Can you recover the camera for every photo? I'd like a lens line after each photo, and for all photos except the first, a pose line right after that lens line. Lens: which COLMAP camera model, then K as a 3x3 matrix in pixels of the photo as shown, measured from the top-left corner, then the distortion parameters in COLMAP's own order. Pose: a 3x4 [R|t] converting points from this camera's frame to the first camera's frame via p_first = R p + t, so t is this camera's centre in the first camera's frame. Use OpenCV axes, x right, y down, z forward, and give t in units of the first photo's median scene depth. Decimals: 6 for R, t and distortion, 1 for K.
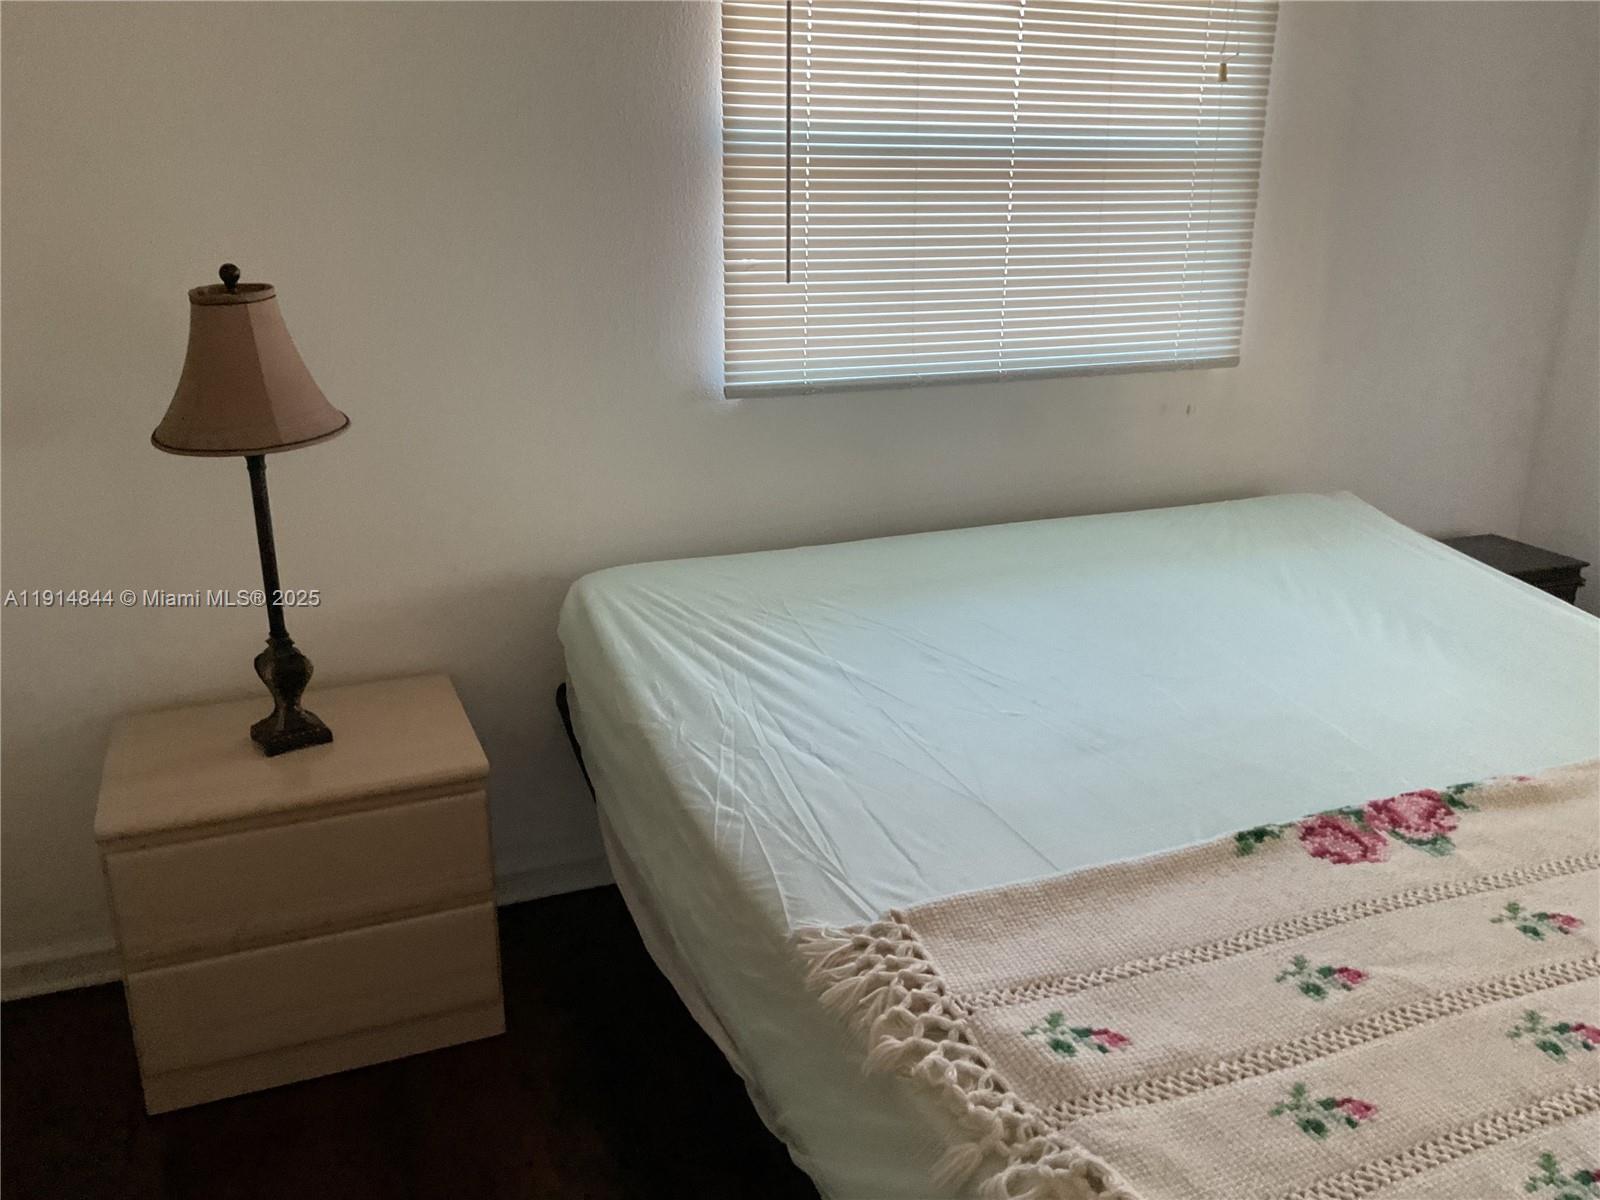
lens RADIAL K [[1322.2, 0, 808.8], [0, 1322.2, 593.3], [0, 0, 1]] dist [0.074590, -0.141329]
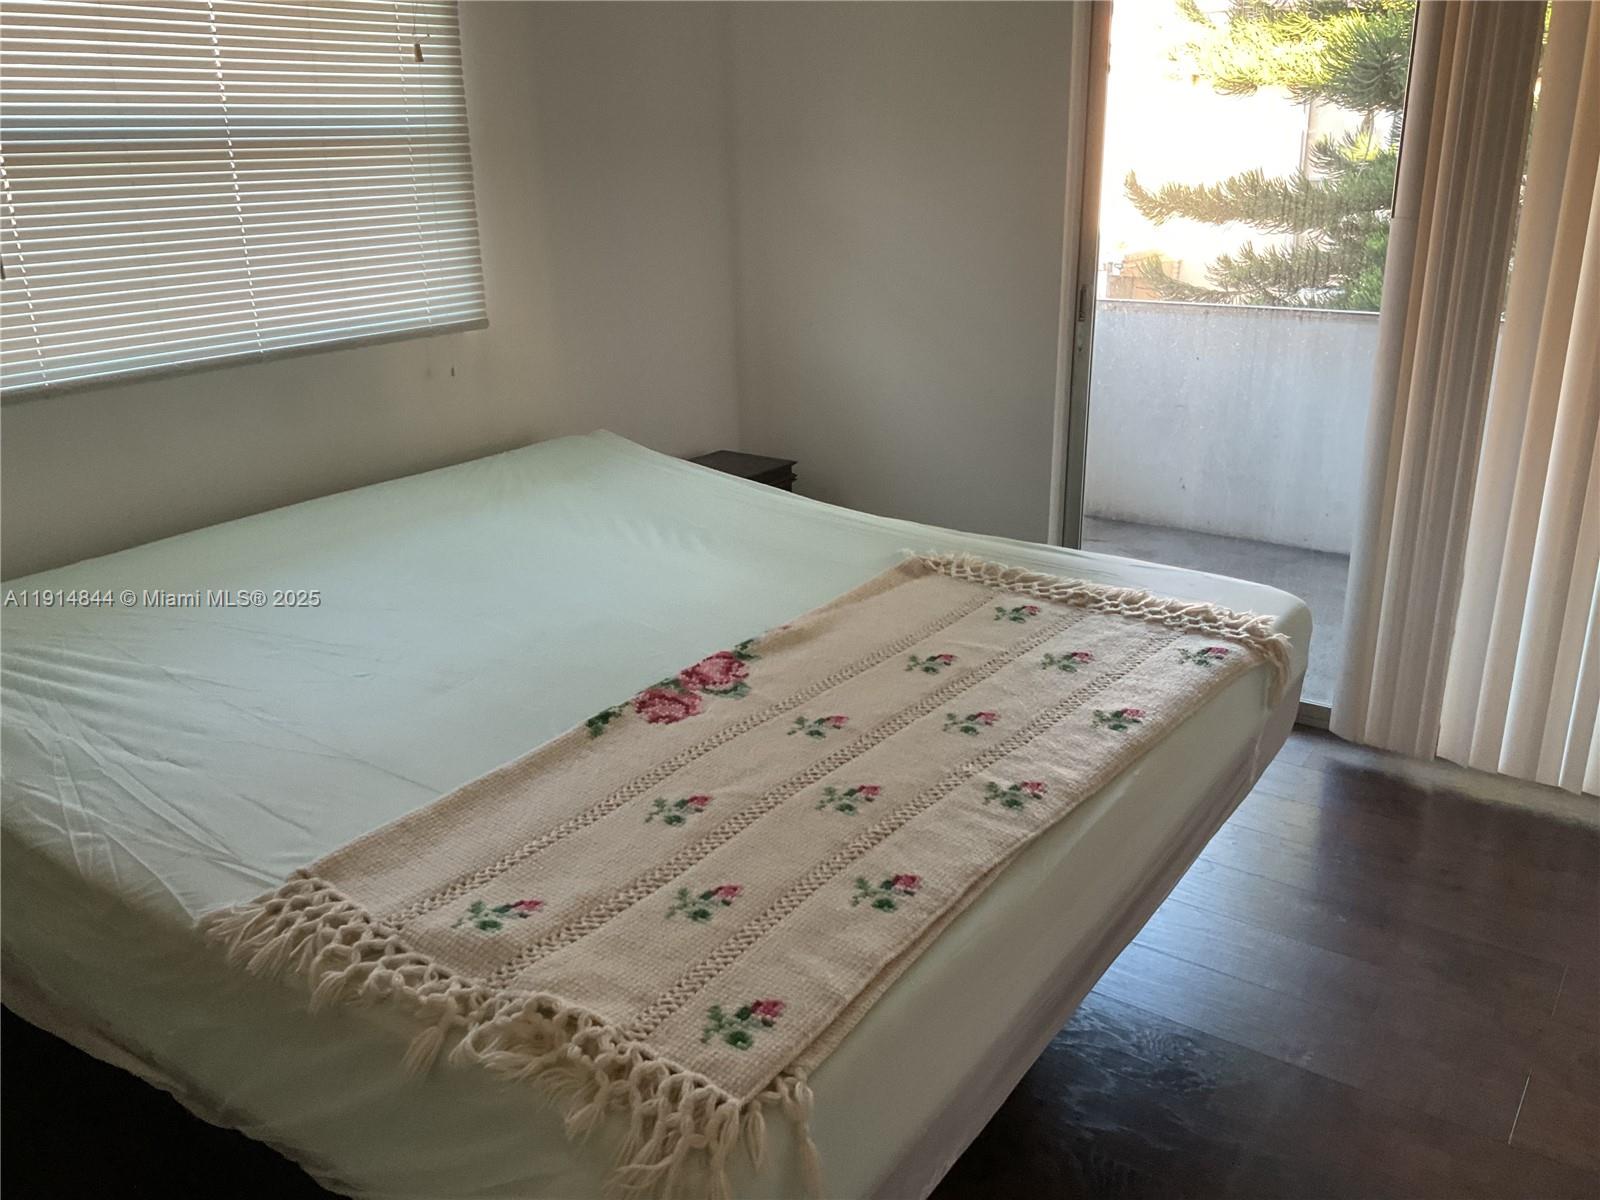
lens RADIAL K [[1322.2, 0, 811.8], [0, 1322.2, 609.1], [0, 0, 1]] dist [0.074590, -0.141329]
pose [[0.841796, -0.204536, 0.499543, -0.075950], [0.191184, 0.978415, 0.078439, 0.033814], [-0.504805, 0.029474, 0.862730, -0.105580]]
